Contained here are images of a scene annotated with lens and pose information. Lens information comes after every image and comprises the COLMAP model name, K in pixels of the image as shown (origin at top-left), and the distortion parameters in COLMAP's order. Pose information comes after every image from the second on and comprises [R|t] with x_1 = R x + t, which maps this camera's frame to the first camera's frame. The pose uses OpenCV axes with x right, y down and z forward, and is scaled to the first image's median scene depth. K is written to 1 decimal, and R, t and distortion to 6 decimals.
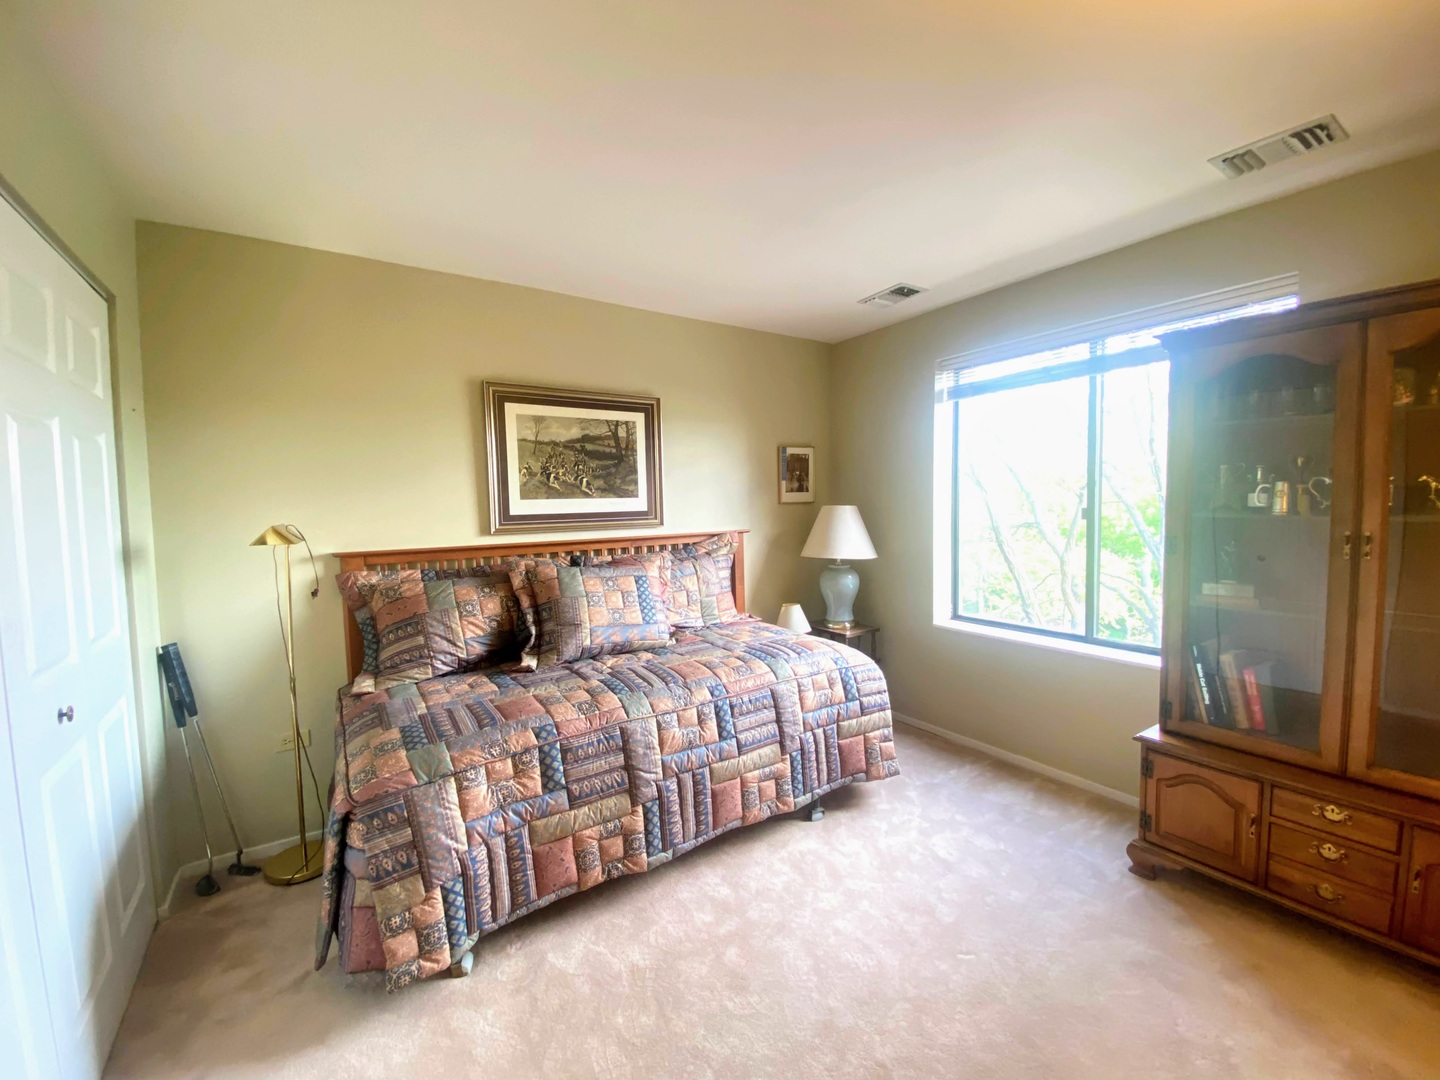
lens RADIAL K [[567.6, 0, 699.5], [0, 567.6, 550.2], [0, 0, 1]] dist [0.000557, -0.000047]
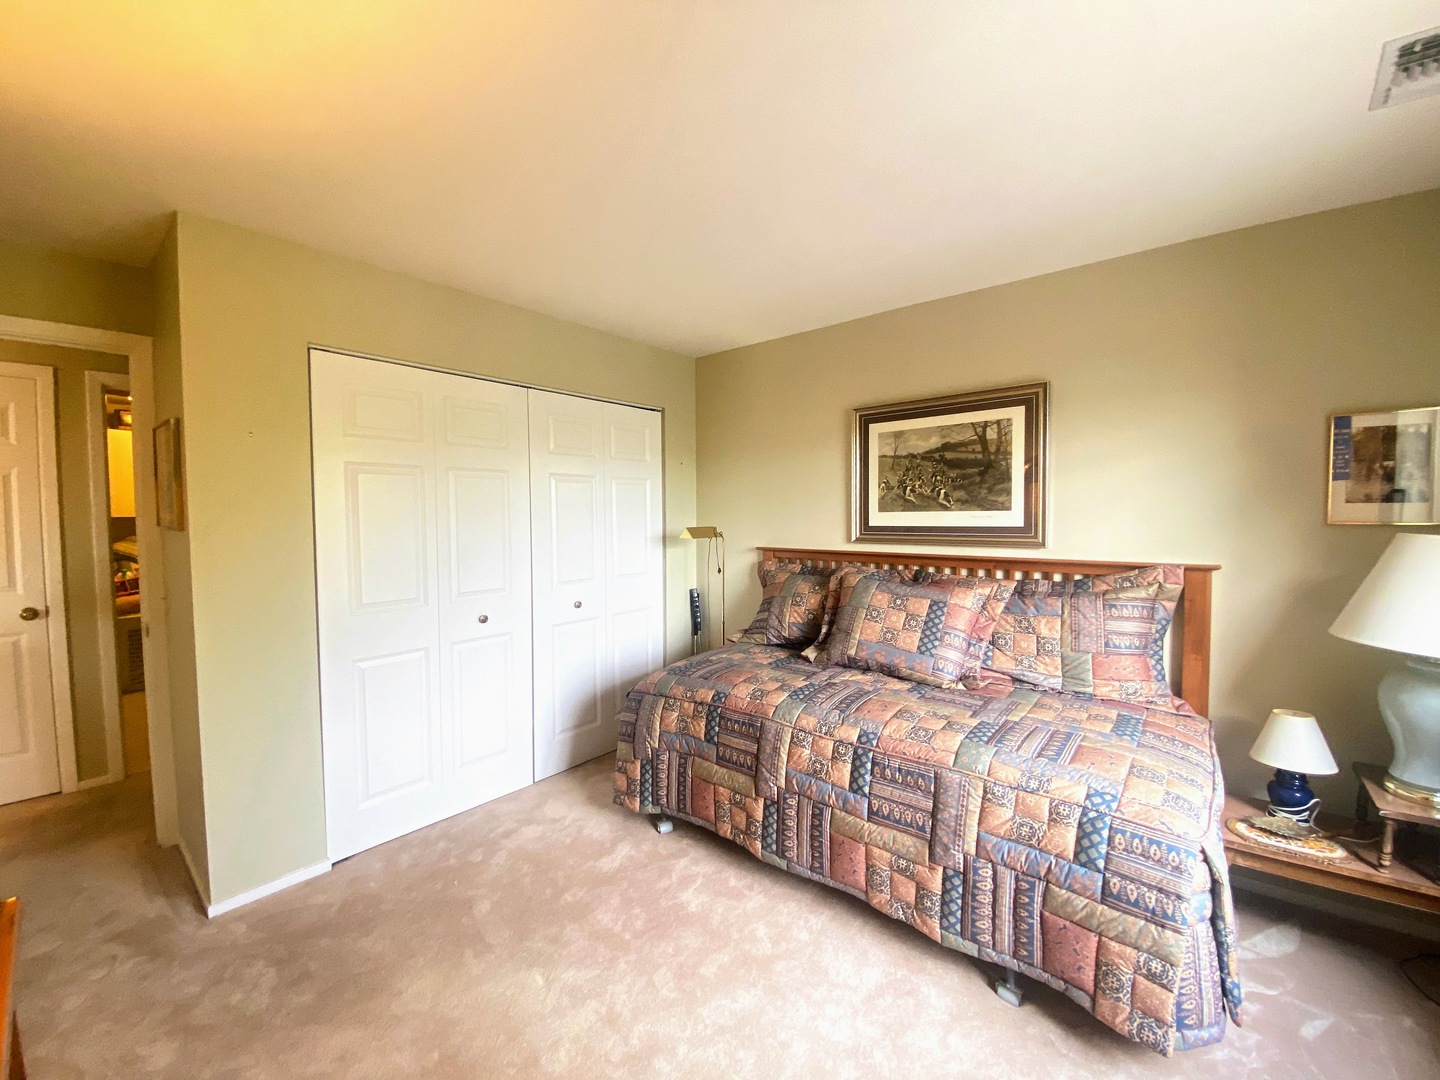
lens RADIAL K [[574.3, 0, 716.7], [0, 574.3, 537.2], [0, 0, 1]] dist [0.046326, -0.039898]
pose [[0.290204, 0.059639, -0.955105, 0.622521], [-0.077964, 0.996212, 0.038517, -0.058643], [0.953784, 0.063286, 0.293754, 0.386009]]
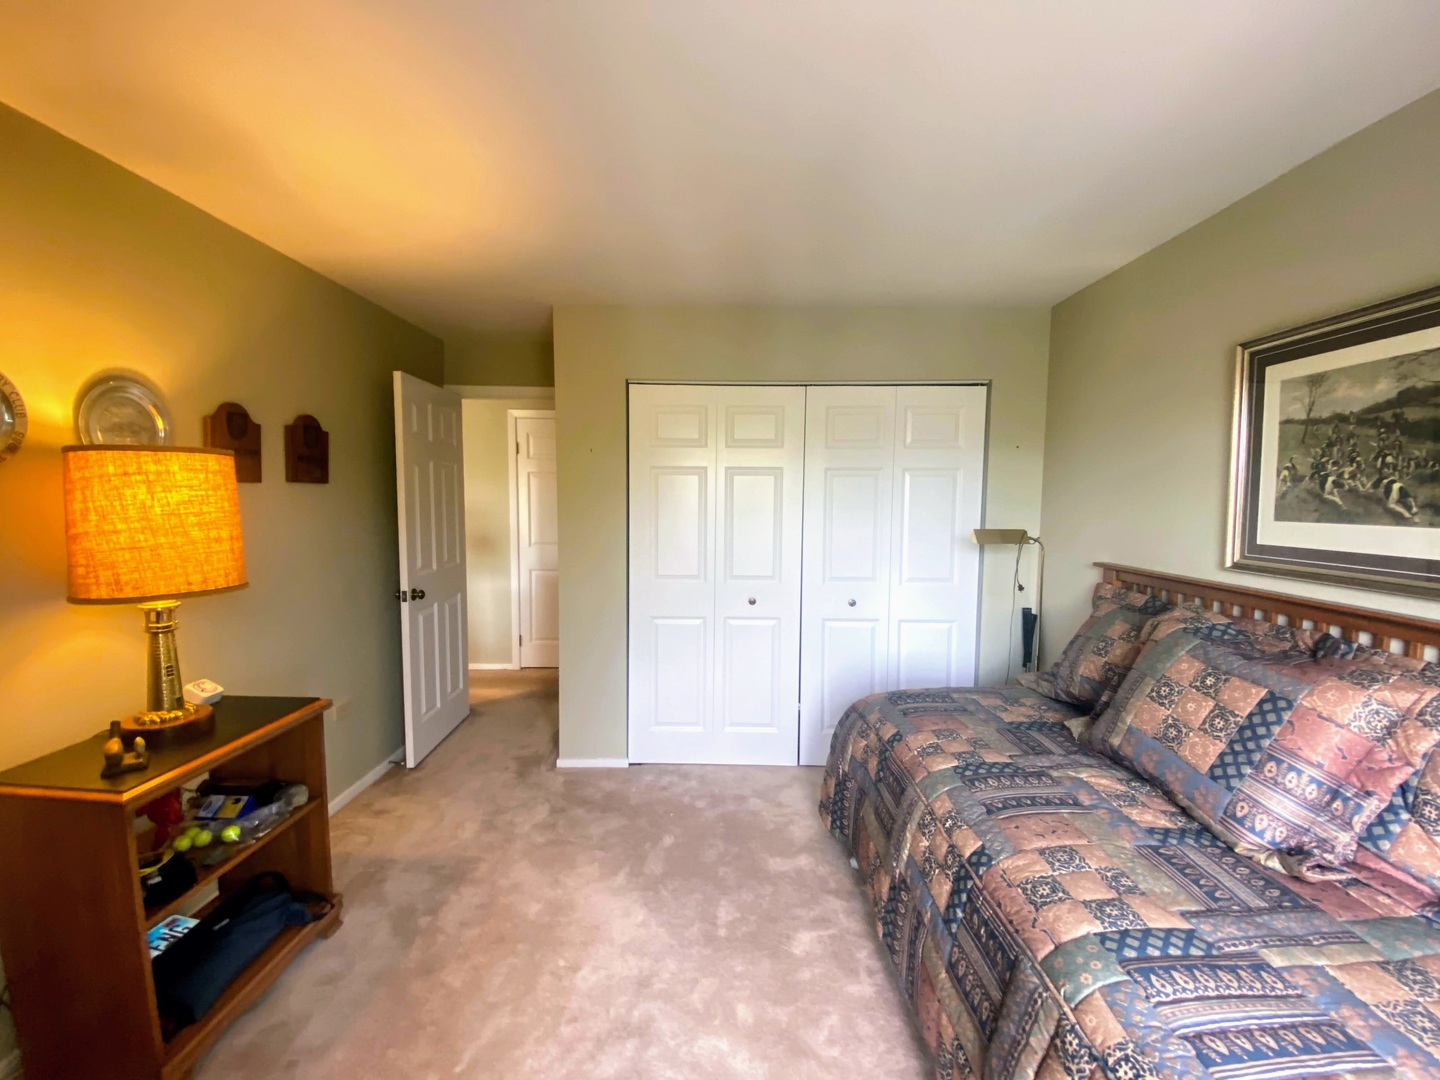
lens RADIAL K [[580.7, 0, 717.8], [0, 580.7, 535.9], [0, 0, 1]] dist [0.002811, -0.013788]
pose [[-0.543993, 0.070399, -0.836131, 0.510691], [-0.070153, 0.989170, 0.128926, -0.108361], [0.836152, 0.128792, -0.533163, 0.816187]]
